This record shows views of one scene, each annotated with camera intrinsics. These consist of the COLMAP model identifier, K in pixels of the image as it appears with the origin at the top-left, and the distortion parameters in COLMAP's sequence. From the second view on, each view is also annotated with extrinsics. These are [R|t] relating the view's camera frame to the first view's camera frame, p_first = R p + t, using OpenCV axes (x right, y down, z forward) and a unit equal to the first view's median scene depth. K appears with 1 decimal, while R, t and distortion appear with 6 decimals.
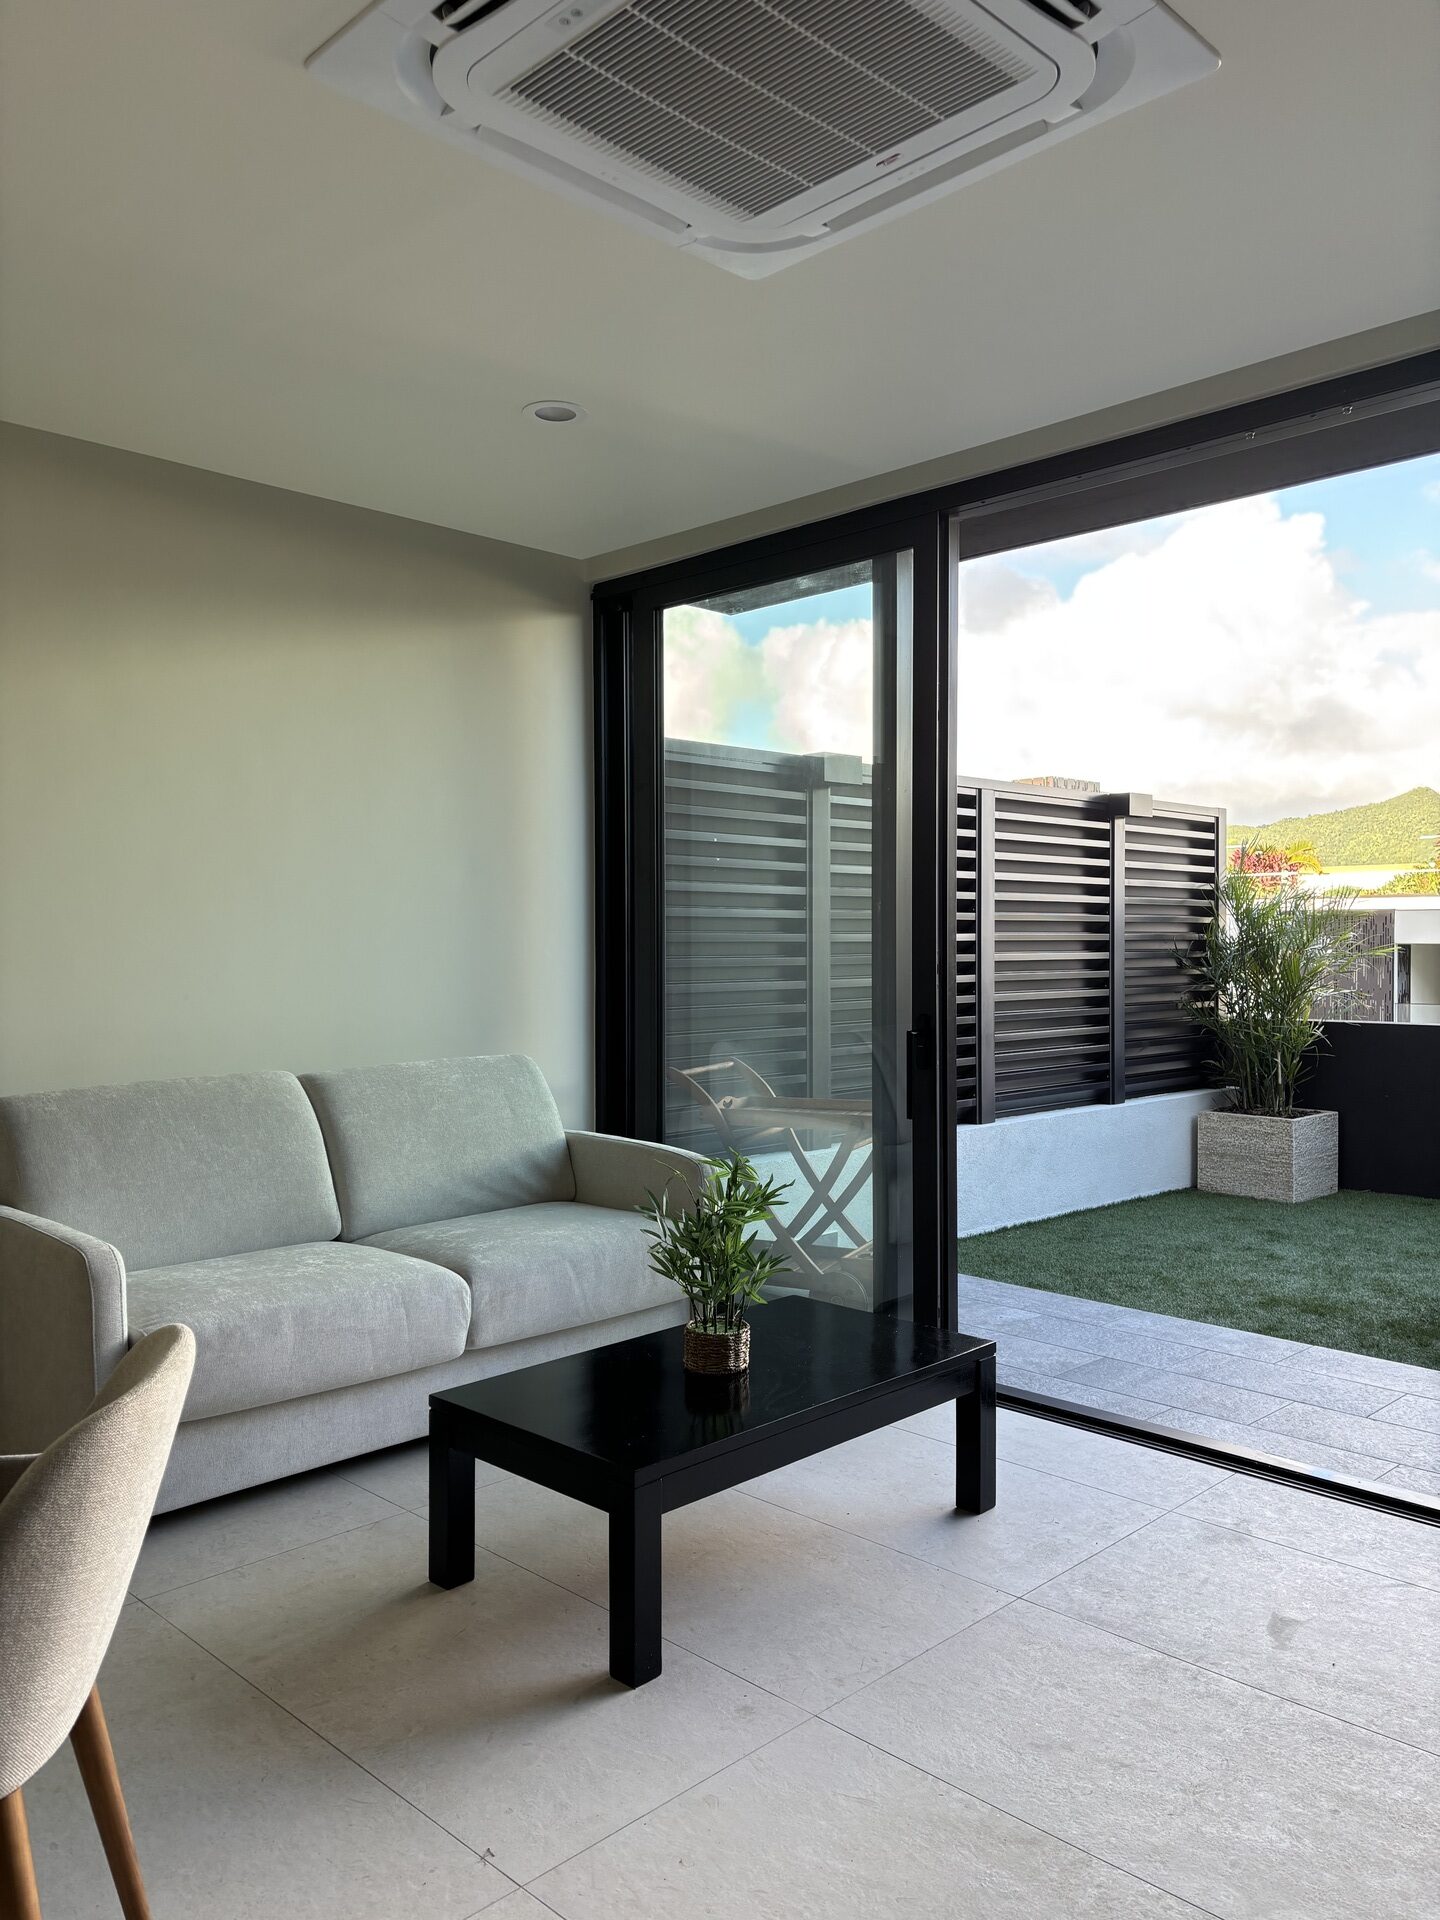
lens RADIAL K [[1449.0, 0, 713.6], [0, 1449.0, 946.5], [0, 0, 1]] dist [0.059728, -0.037811]
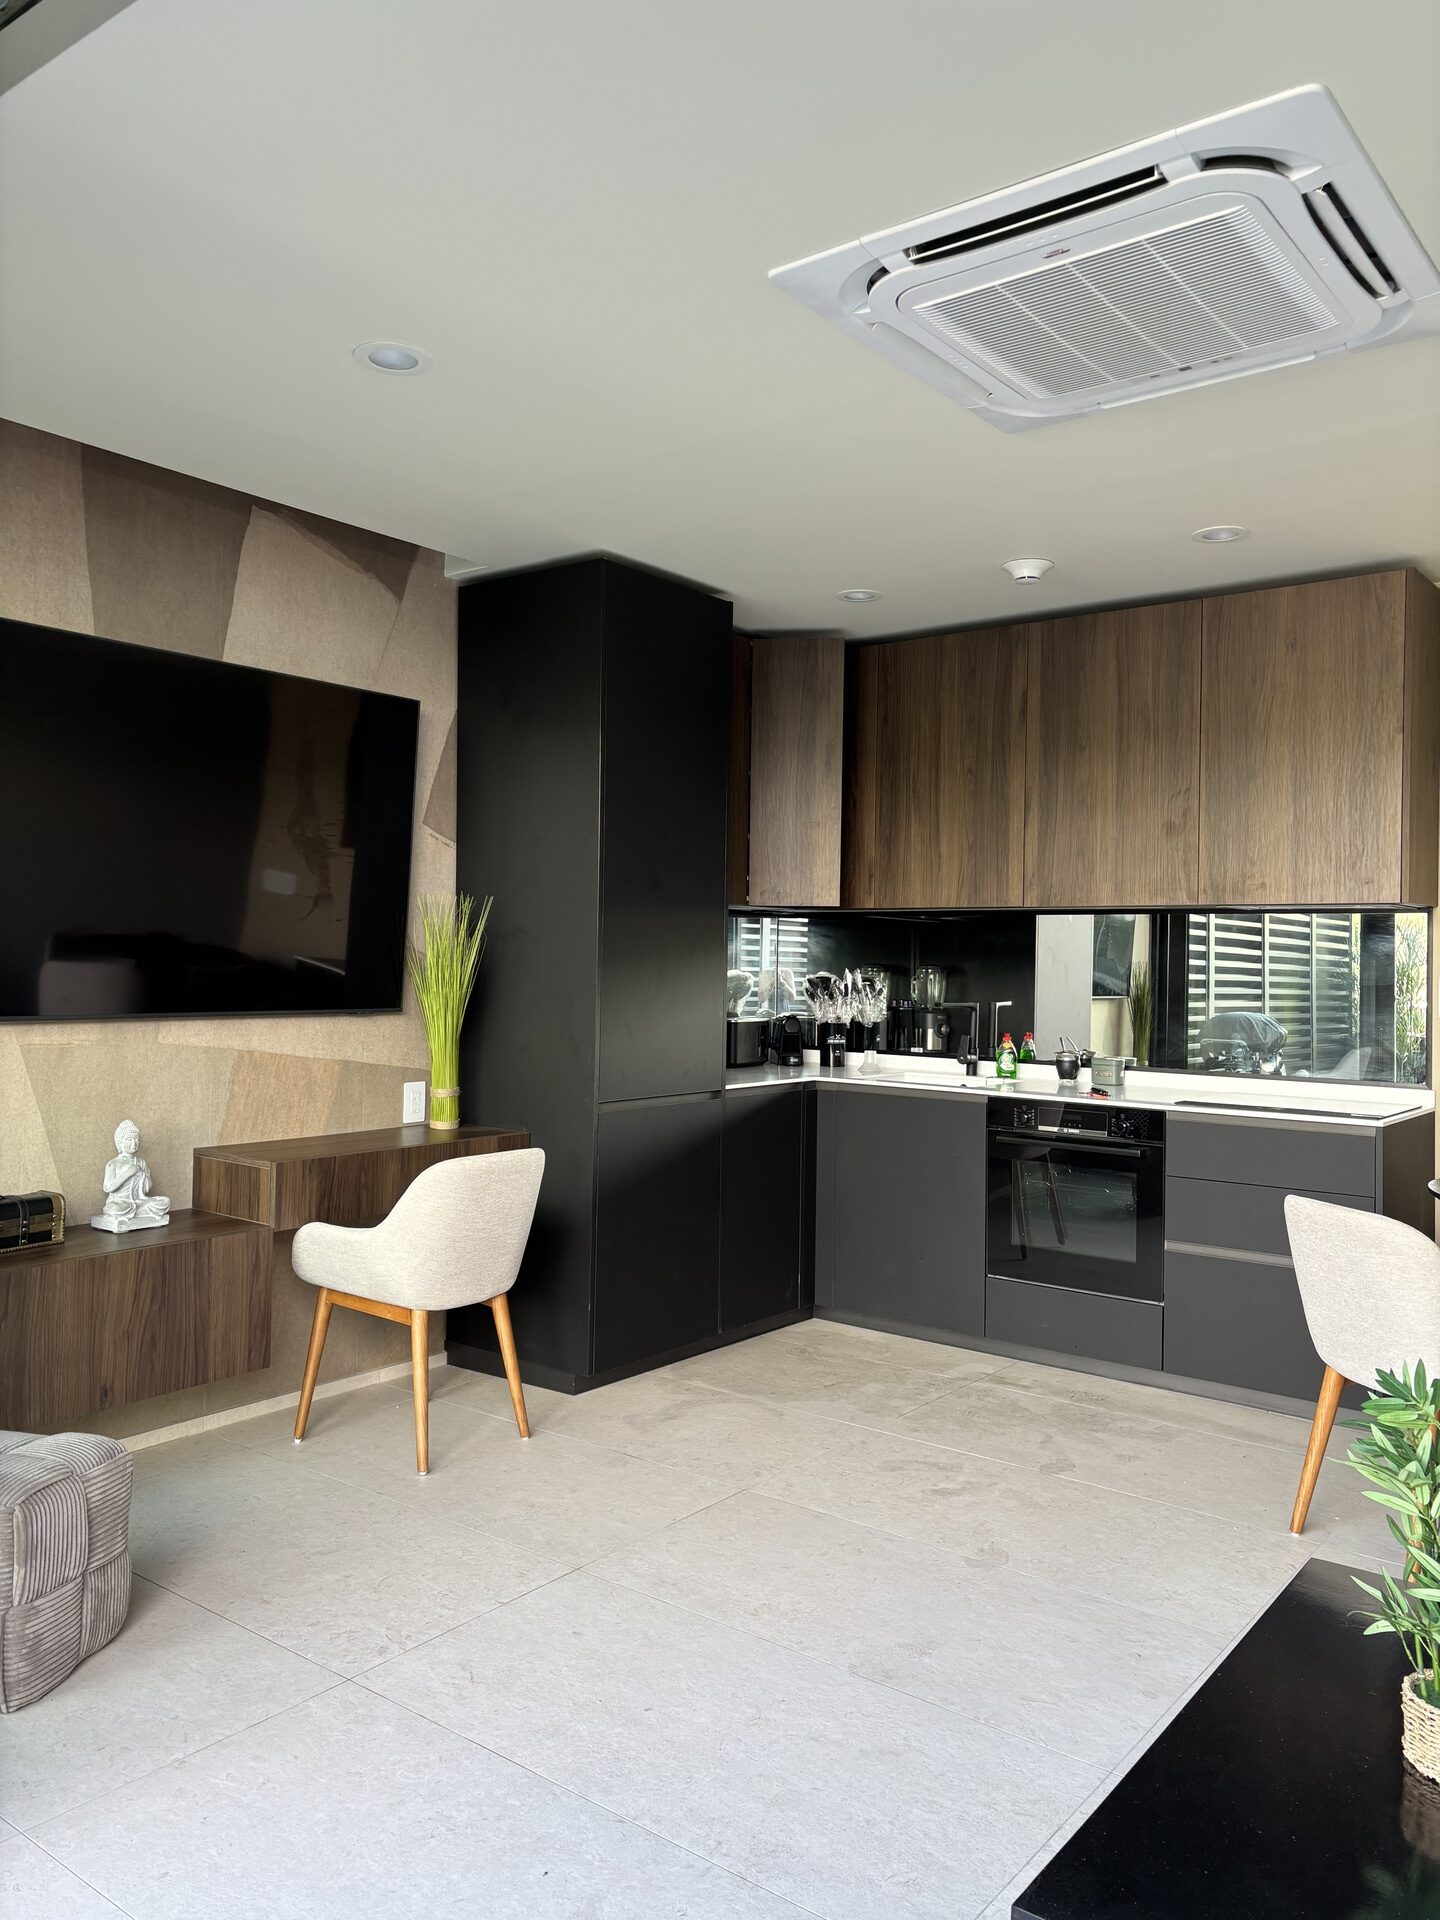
lens RADIAL K [[1449.0, 0, 713.6], [0, 1449.0, 946.5], [0, 0, 1]] dist [0.059728, -0.037811]
pose [[-0.992288, -0.015820, -0.122942, 0.412933], [-0.015837, 0.999874, -0.000837, -0.027078], [0.122940, 0.001116, -0.992414, 1.725523]]
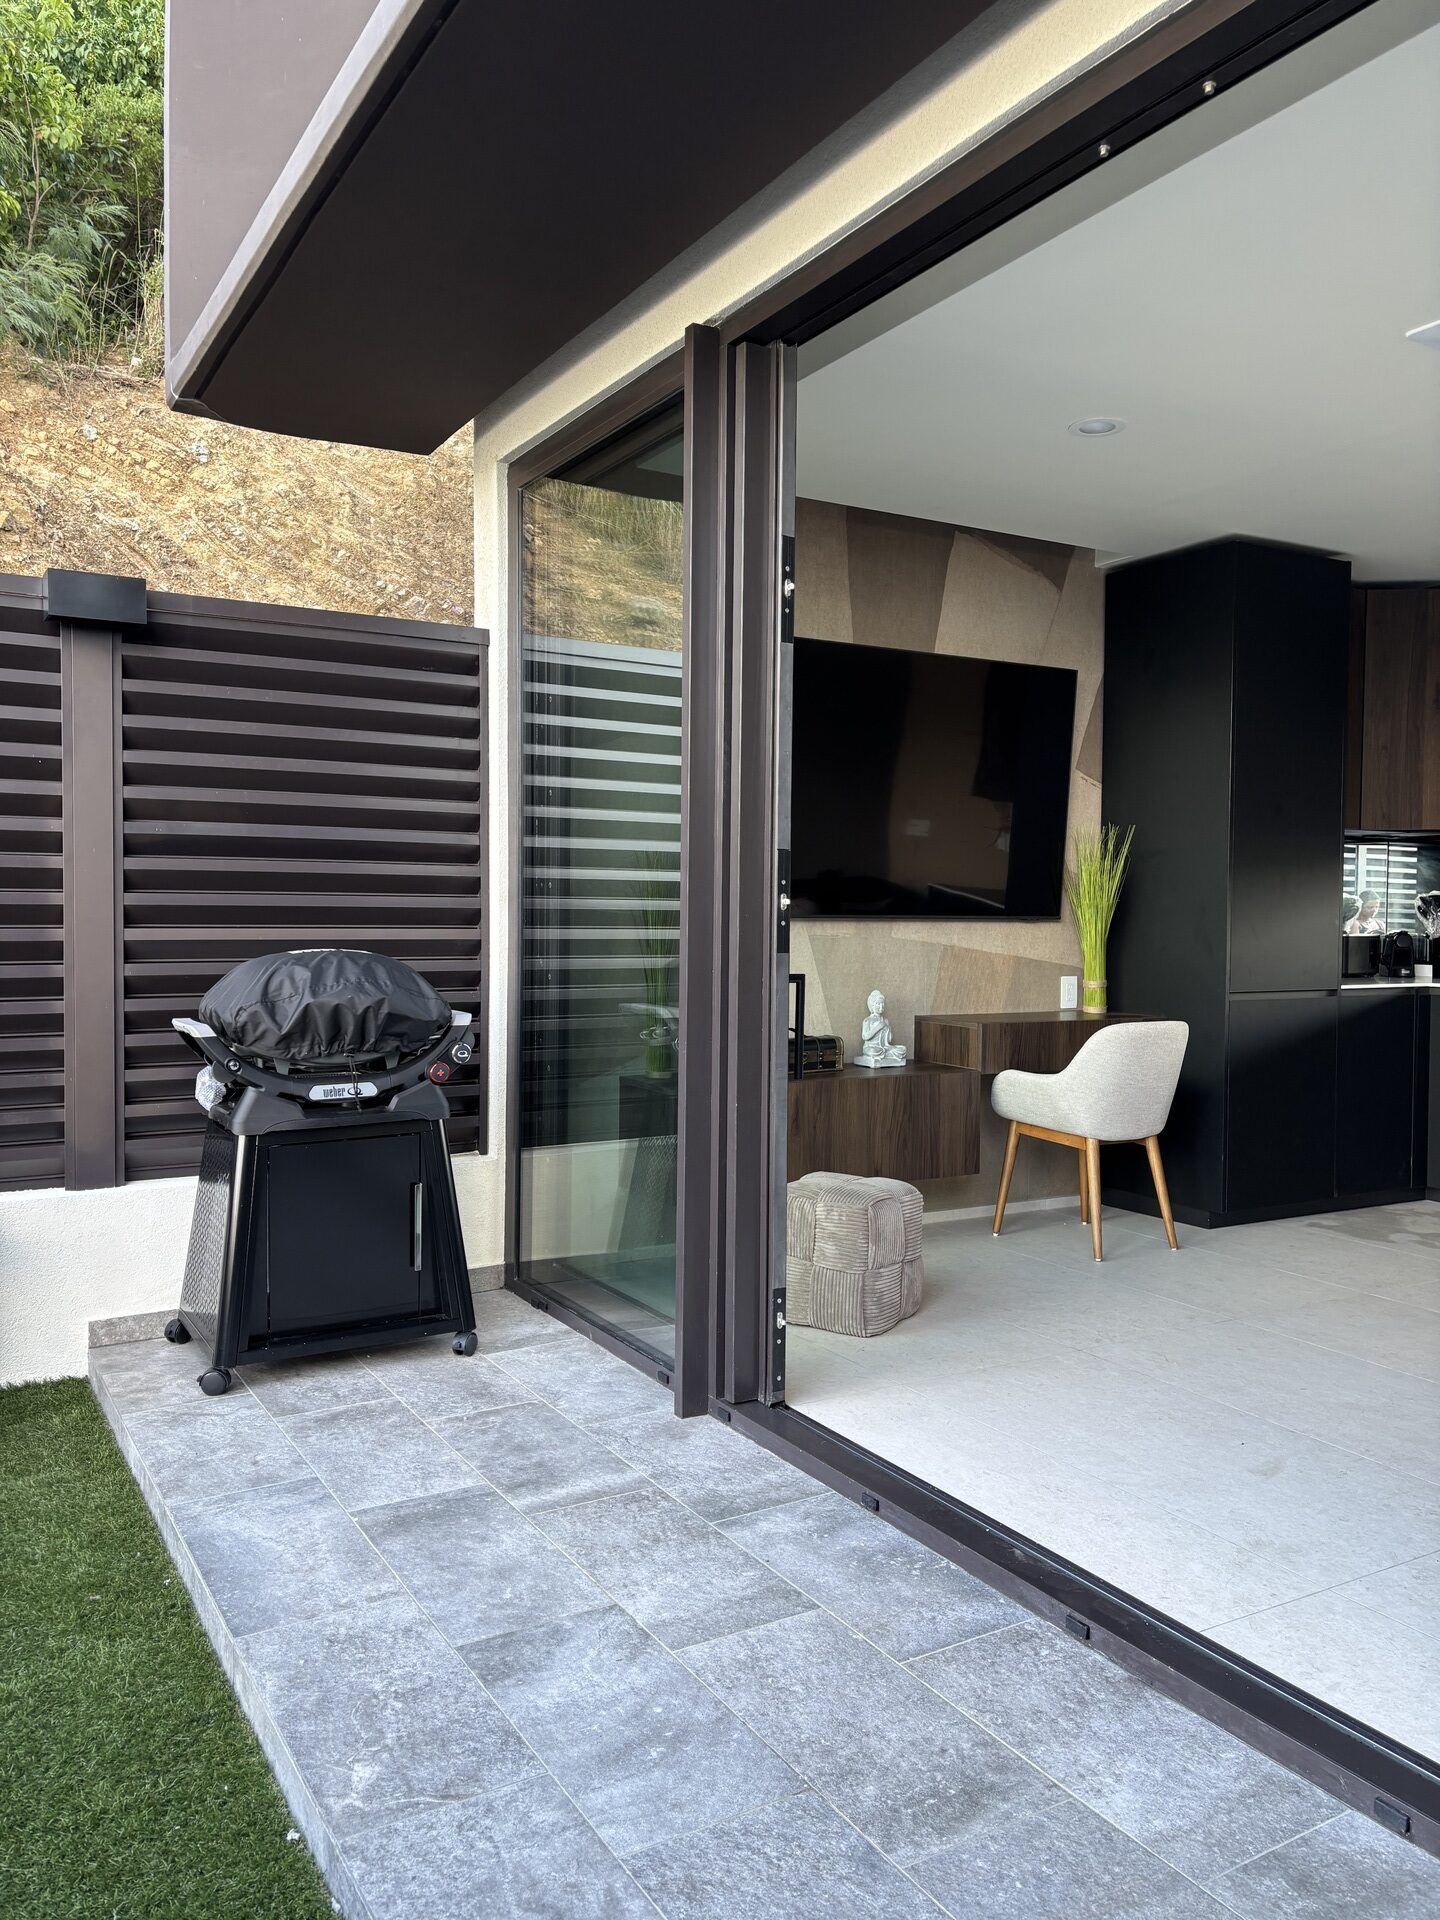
lens RADIAL K [[1449.0, 0, 713.6], [0, 1449.0, 946.5], [0, 0, 1]] dist [0.059728, -0.037811]
pose [[-0.968442, -0.014949, 0.248789, 0.521323], [-0.007128, 0.999452, 0.032310, 0.025779], [-0.249136, 0.029517, -0.968019, 2.179231]]
